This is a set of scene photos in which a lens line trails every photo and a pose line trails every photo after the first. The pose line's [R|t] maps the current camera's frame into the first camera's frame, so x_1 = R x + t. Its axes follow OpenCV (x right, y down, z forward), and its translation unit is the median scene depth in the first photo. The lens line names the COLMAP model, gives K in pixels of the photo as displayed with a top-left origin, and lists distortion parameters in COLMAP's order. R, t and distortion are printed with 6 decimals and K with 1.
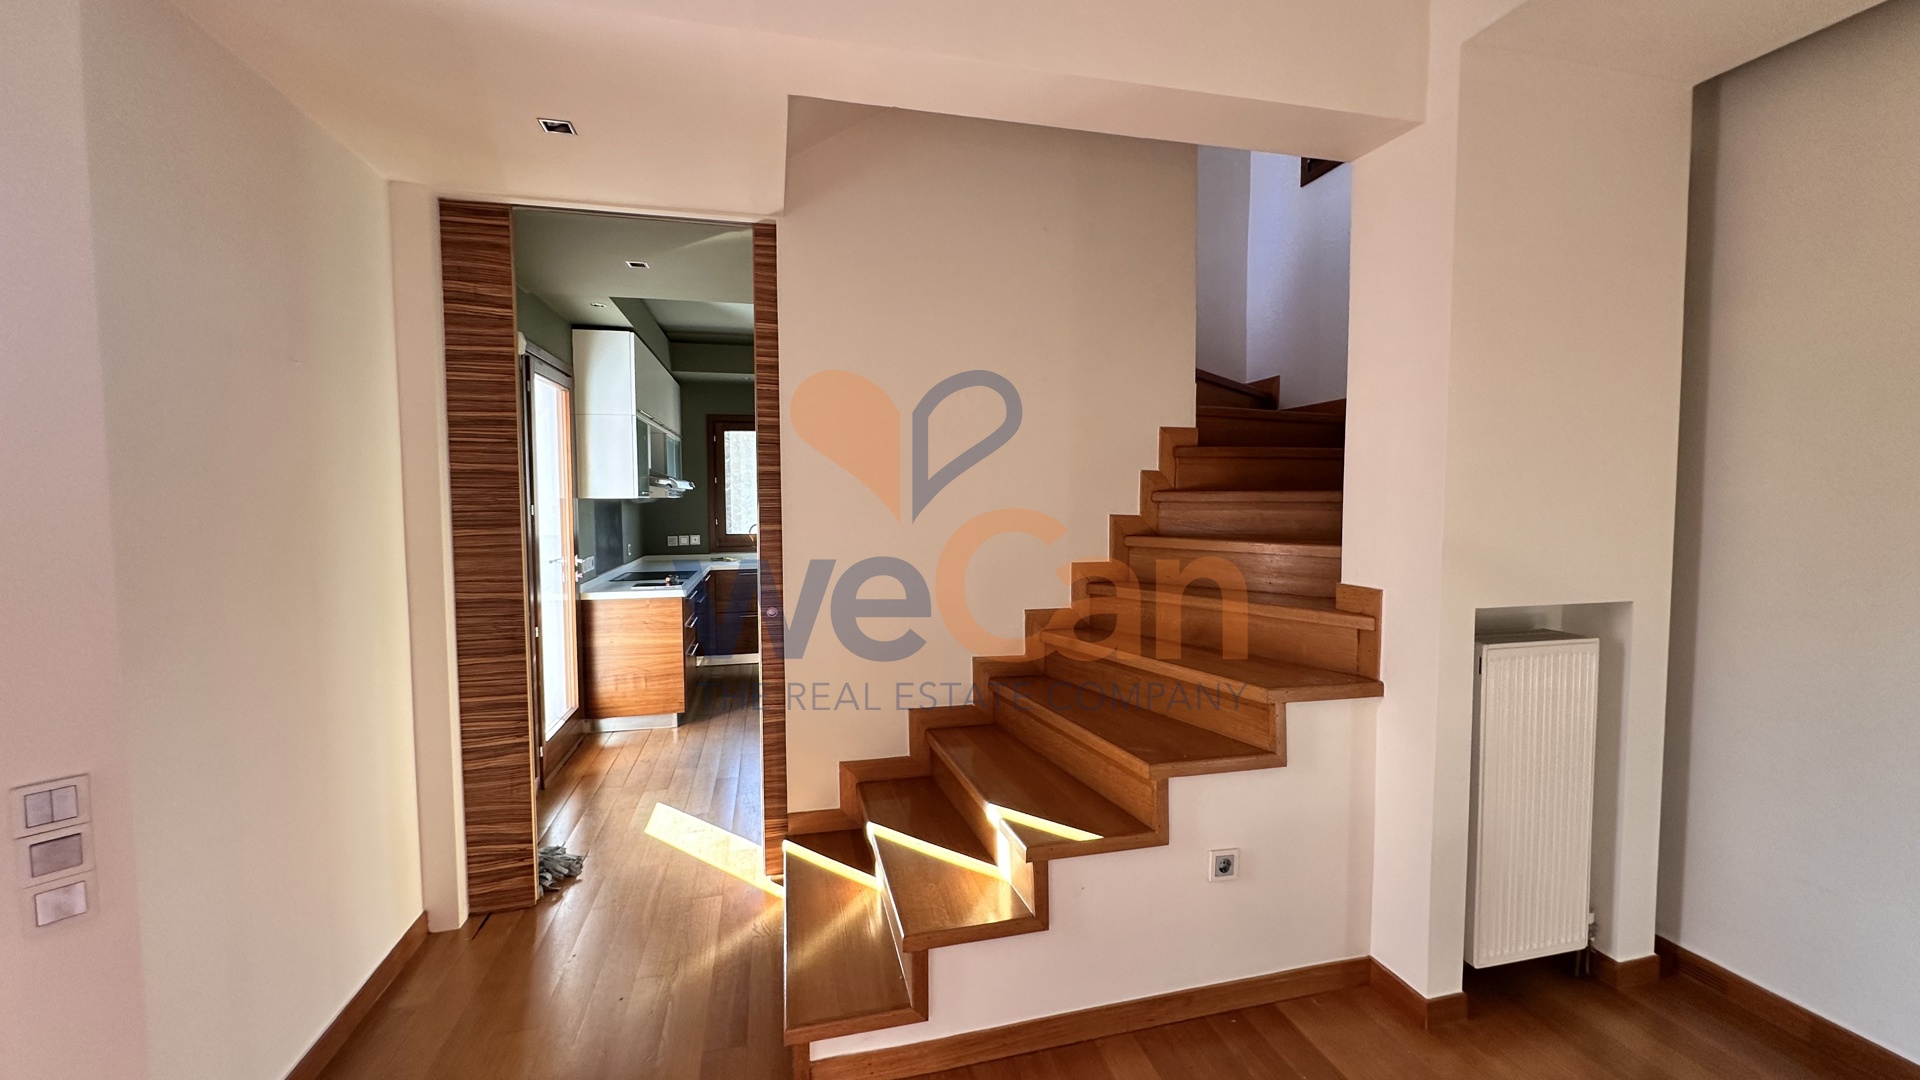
lens RADIAL K [[762.1, 0, 953.2], [0, 762.1, 536.5], [0, 0, 1]] dist [-0.006607, 0.001410]
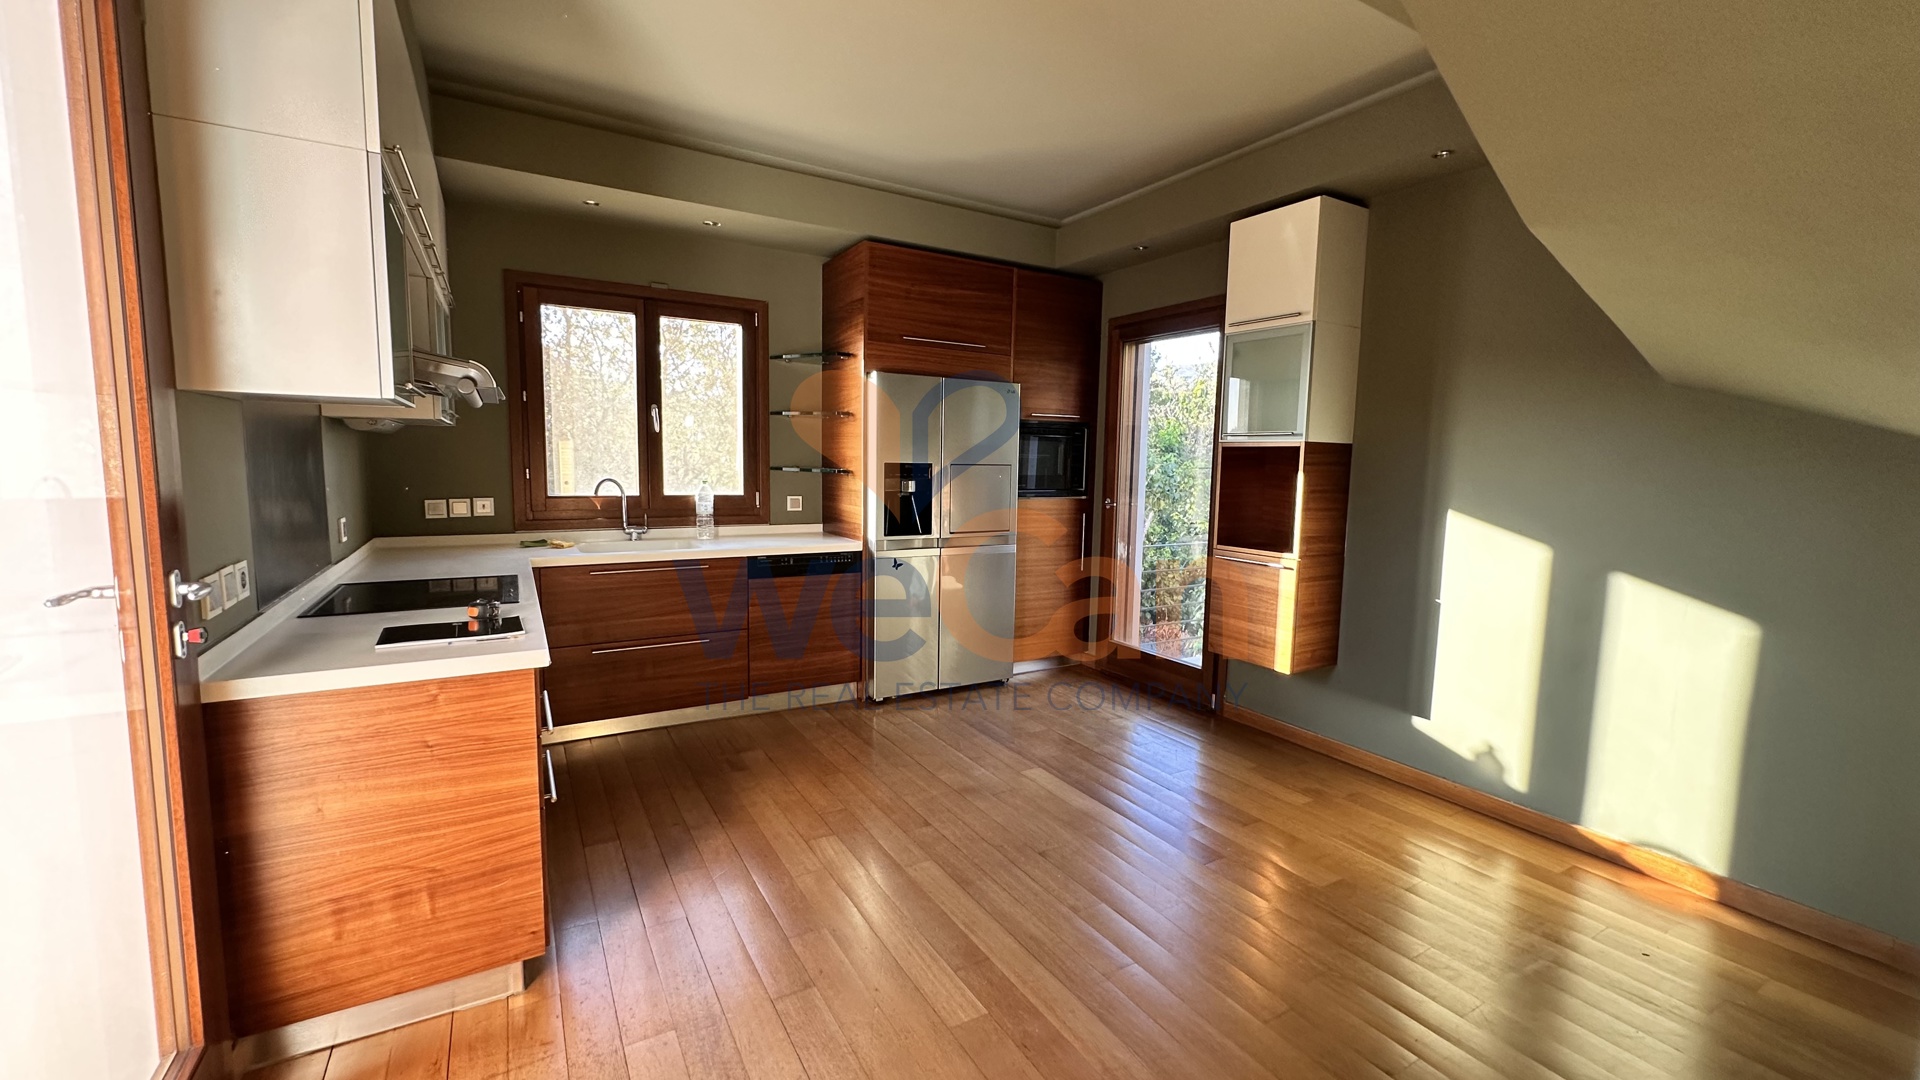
lens RADIAL K [[762.1, 0, 952.8], [0, 762.1, 535.7], [0, 0, 1]] dist [-0.006607, 0.001410]
pose [[0.954945, -0.007448, 0.296690, -0.262034], [-0.007888, 0.998695, 0.050460, -0.006940], [-0.296678, -0.050527, 0.953640, 0.564022]]
